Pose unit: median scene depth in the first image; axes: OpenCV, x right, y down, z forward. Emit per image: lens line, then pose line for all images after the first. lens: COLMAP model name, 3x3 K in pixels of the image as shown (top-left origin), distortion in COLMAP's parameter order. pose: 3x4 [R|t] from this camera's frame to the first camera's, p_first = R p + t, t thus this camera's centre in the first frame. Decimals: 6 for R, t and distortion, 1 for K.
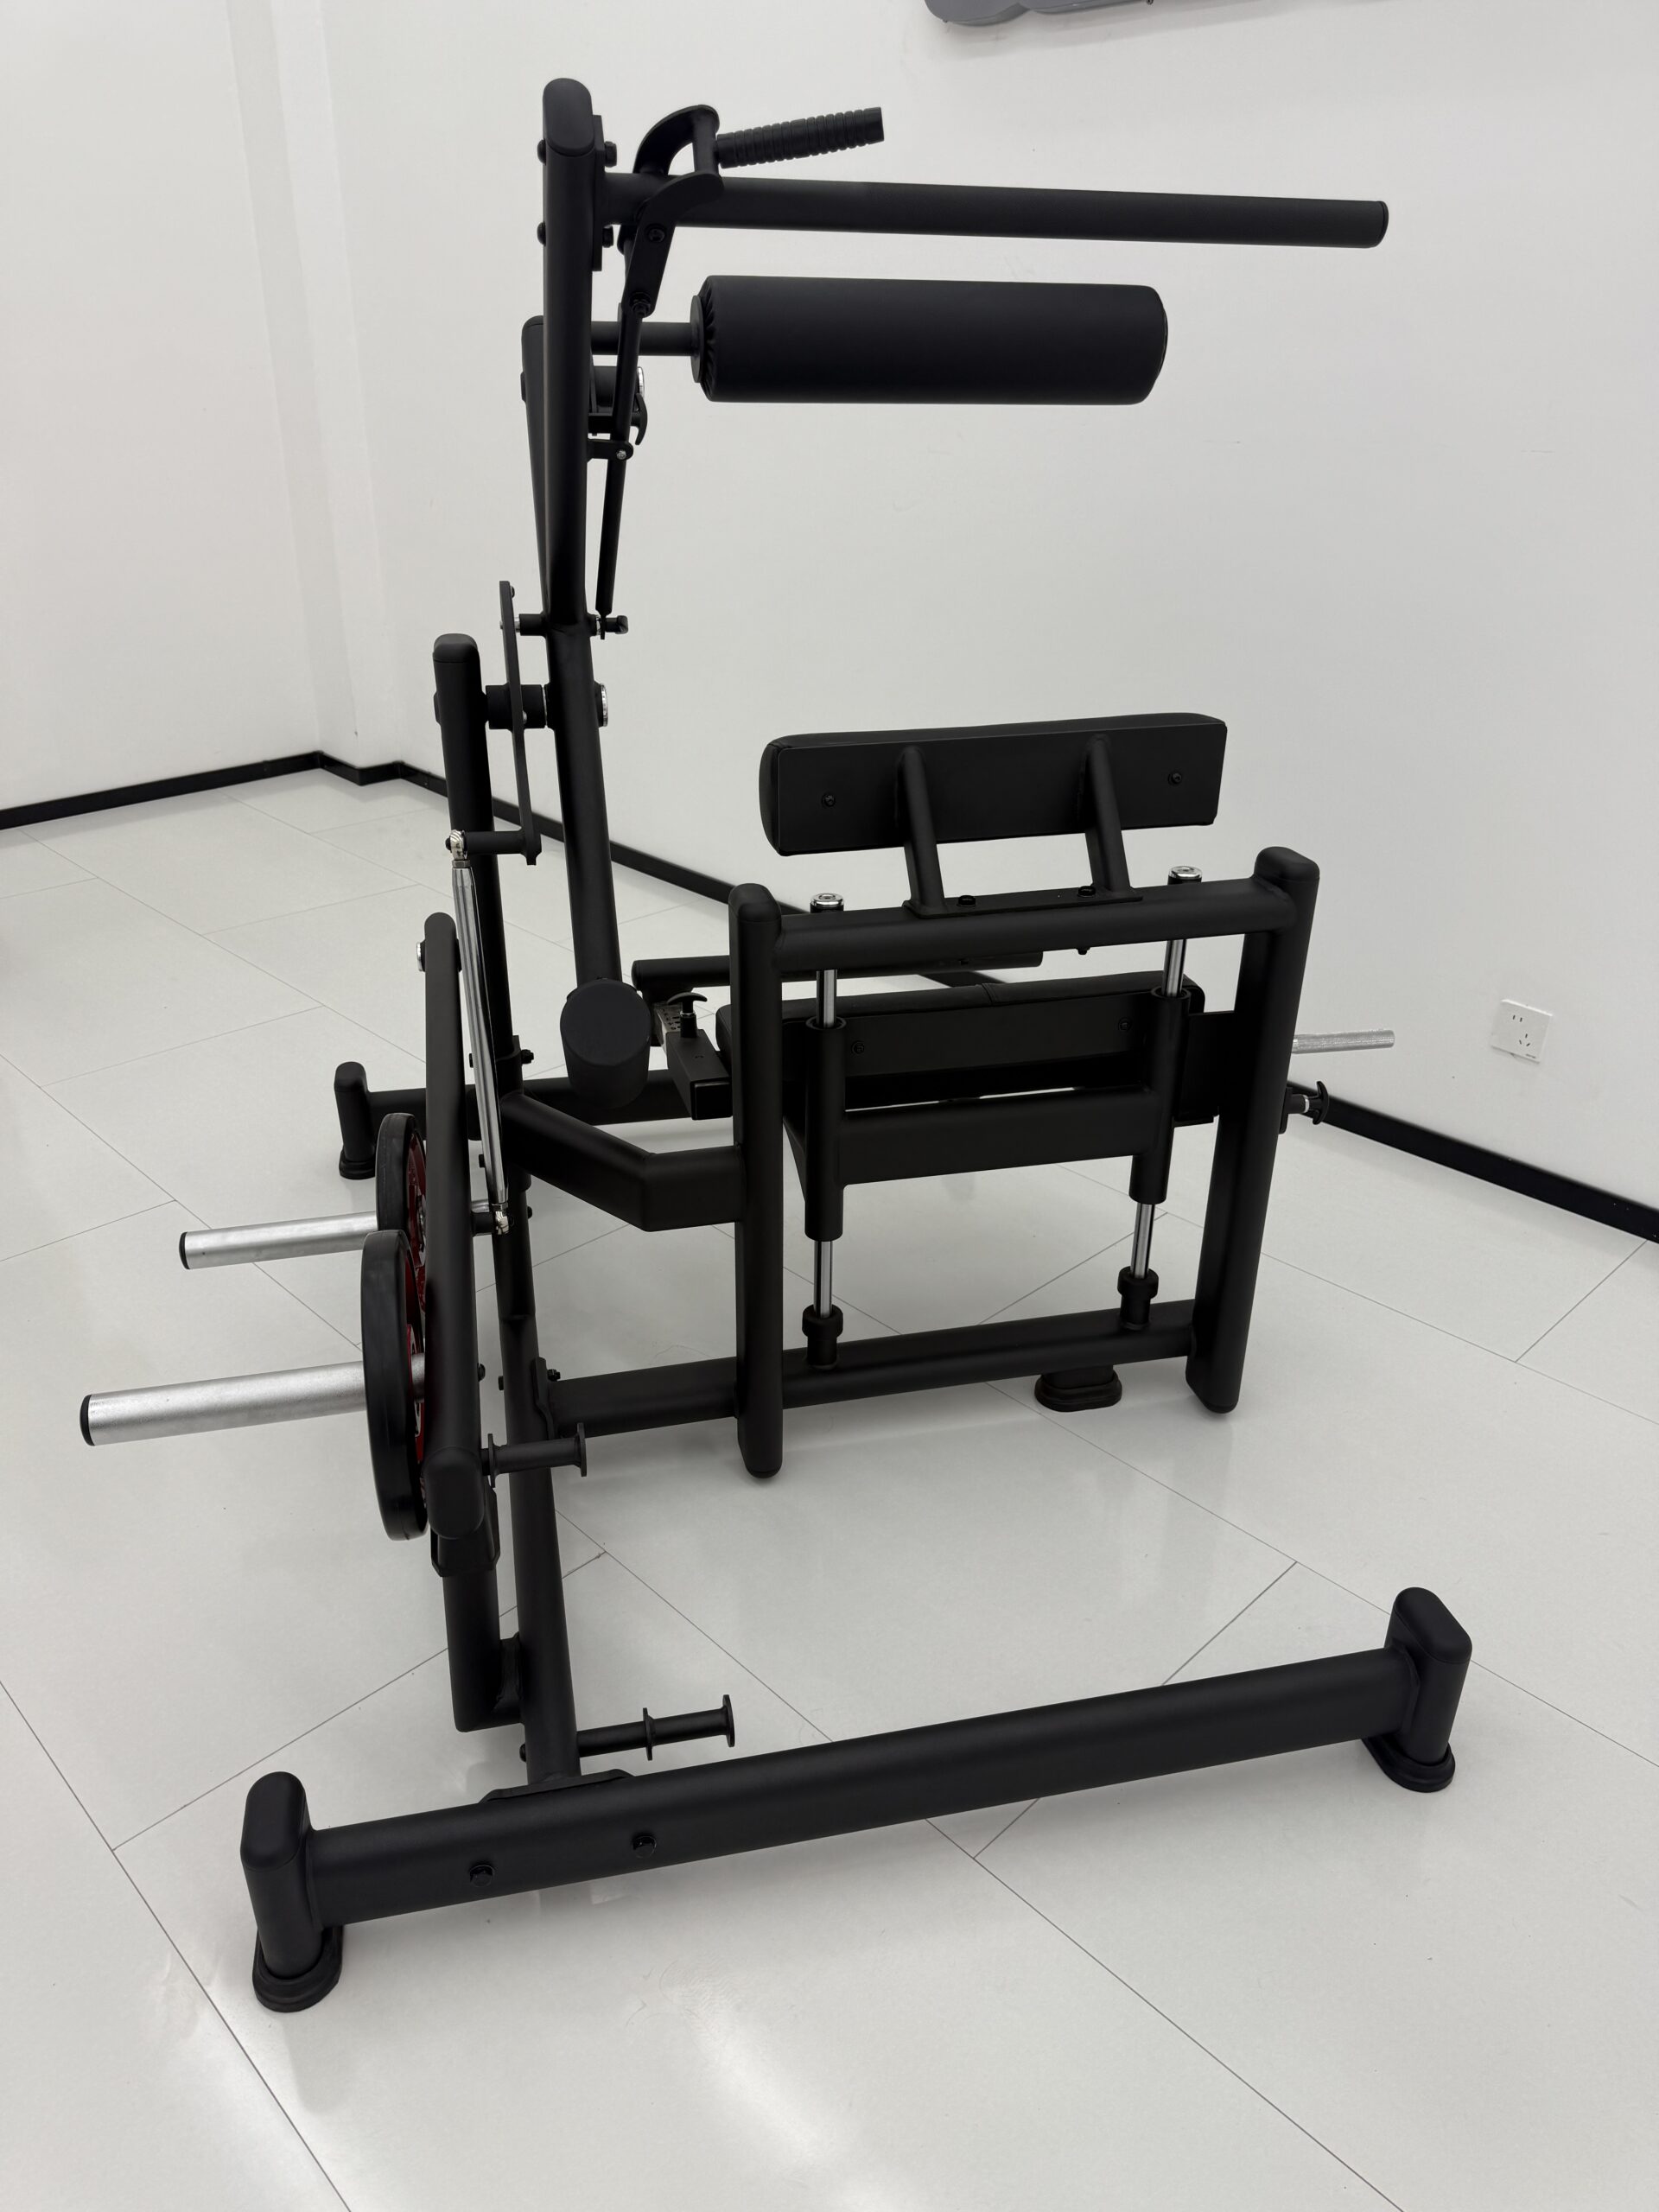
lens RADIAL K [[1584.4, 0, 824.6], [0, 1584.4, 1106.6], [0, 0, 1]] dist [0.066687, -0.060768]
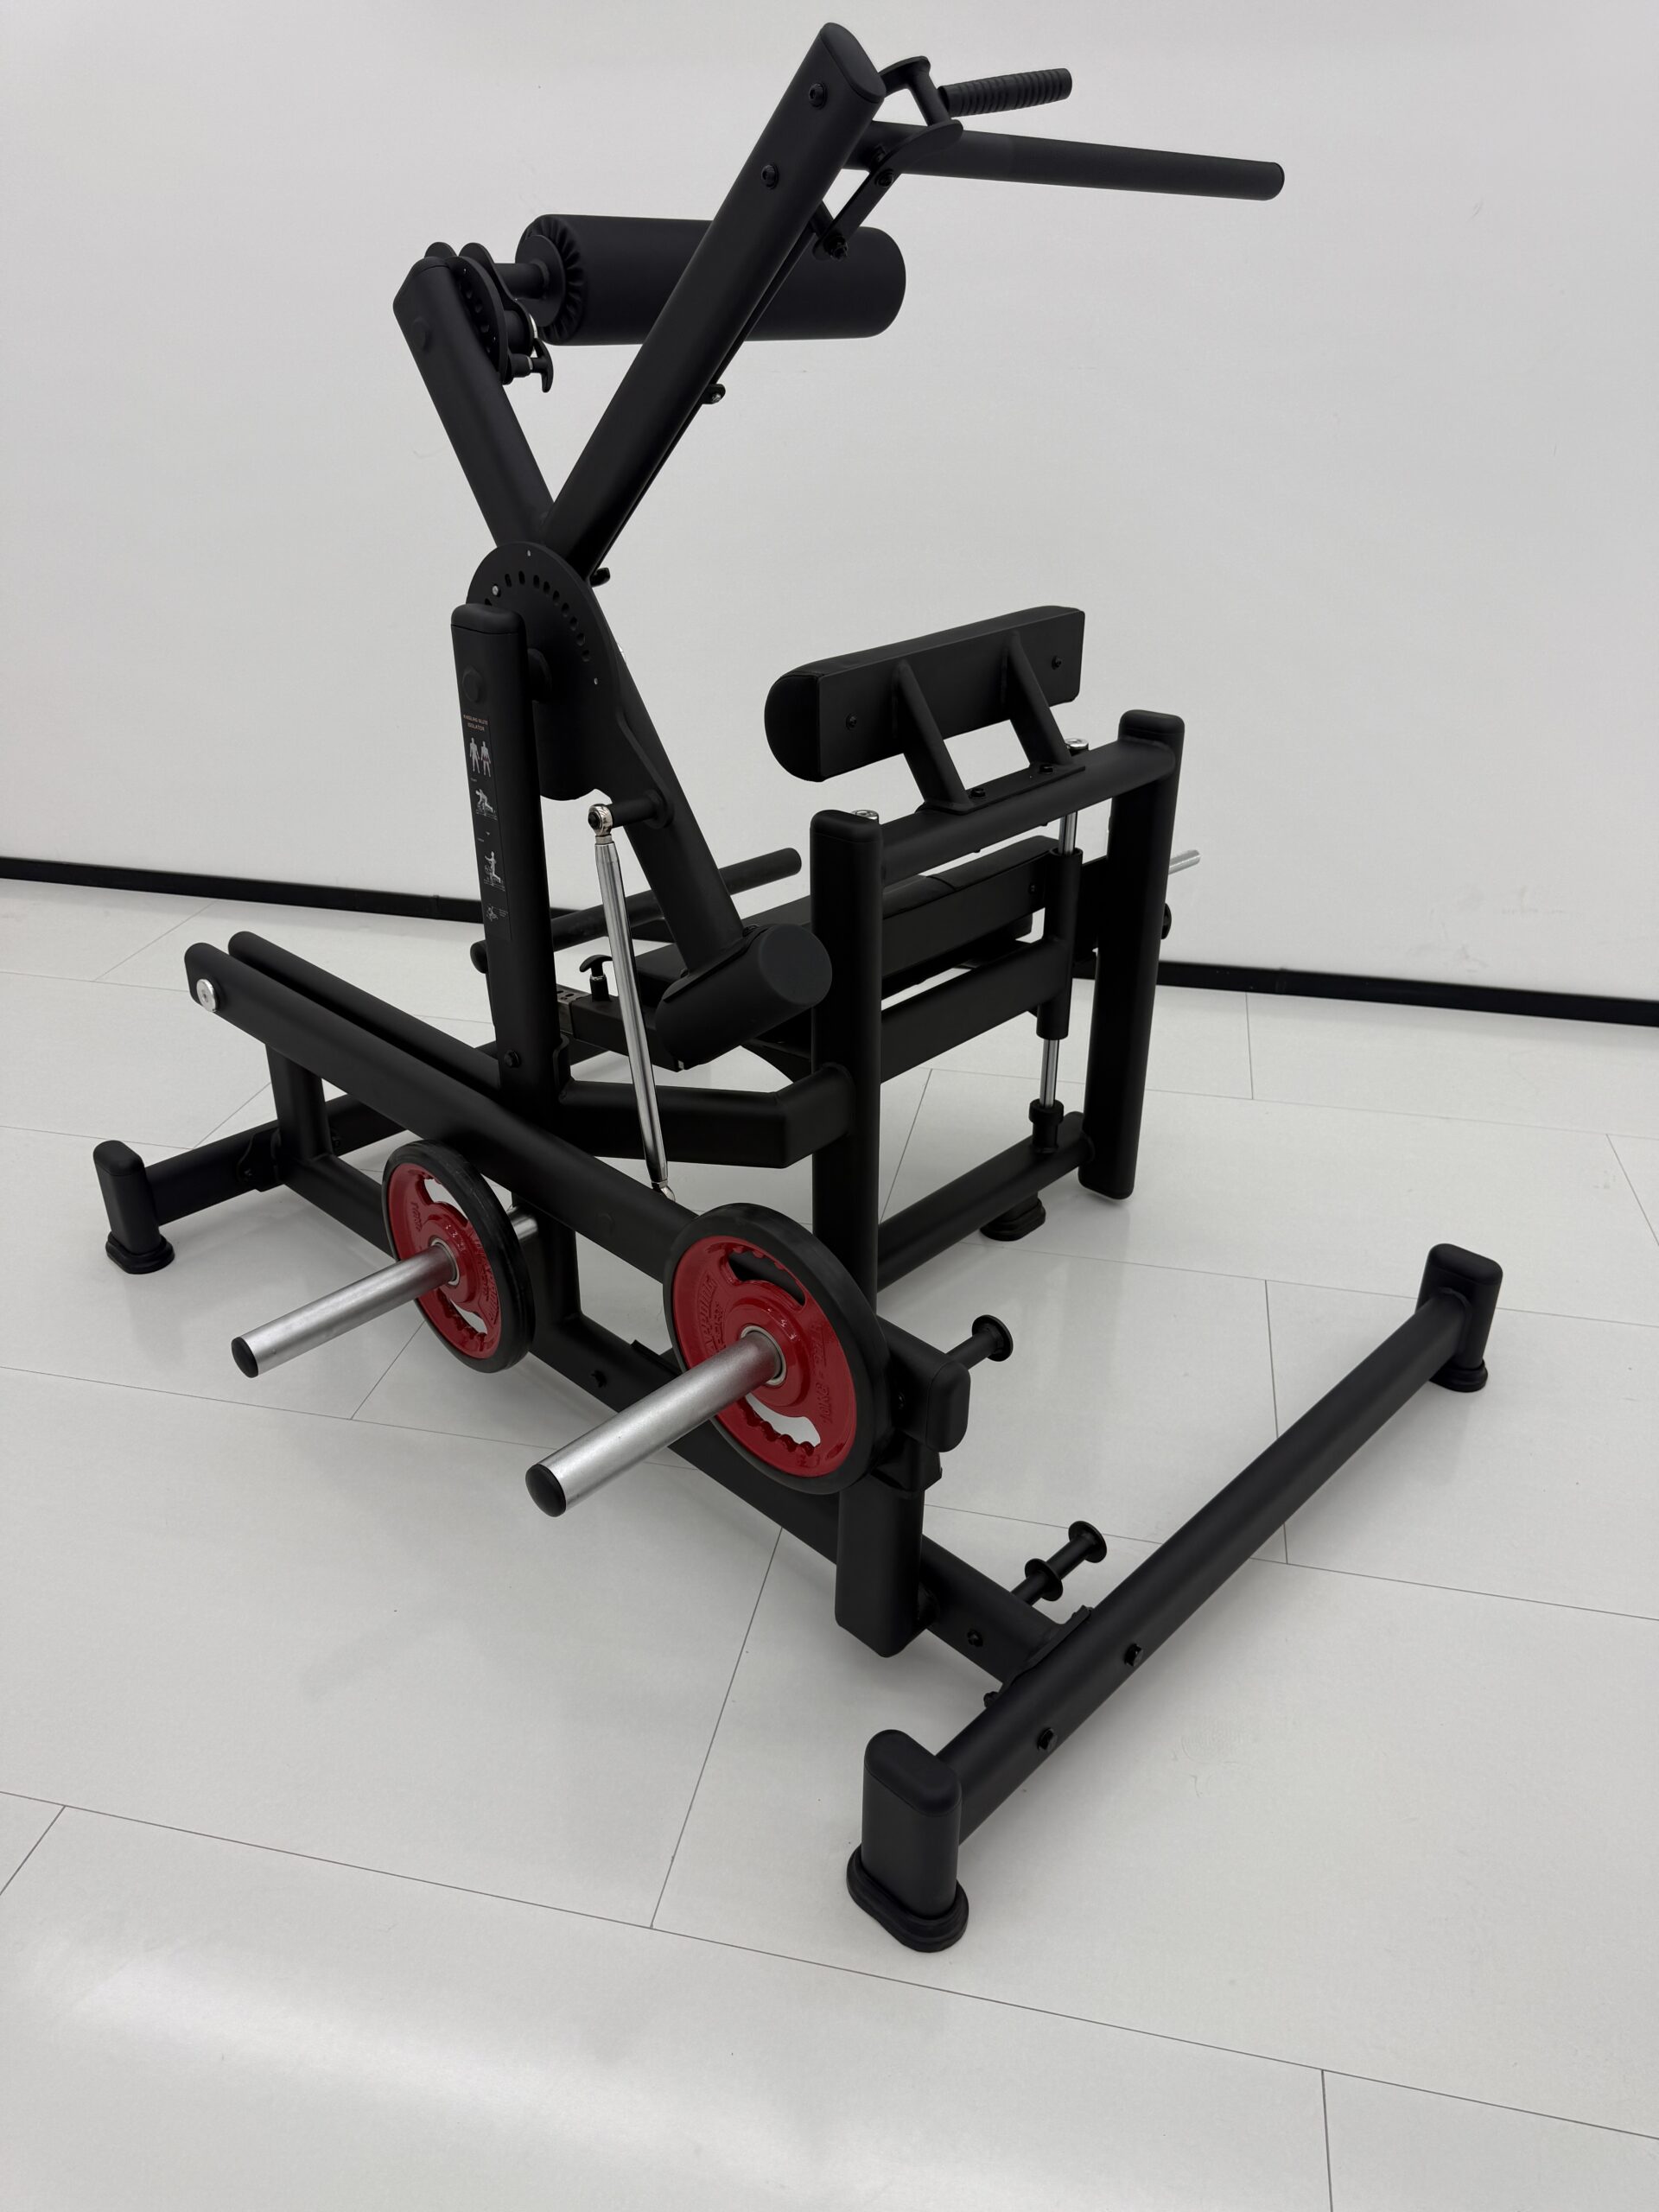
lens RADIAL K [[1584.4, 0, 779.6], [0, 1584.4, 1101.2], [0, 0, 1]] dist [0.066687, -0.060768]
pose [[0.835926, -0.258152, 0.484341, -0.583854], [0.244584, 0.965222, 0.092331, -0.056015], [-0.491332, 0.041280, 0.869994, 0.107325]]
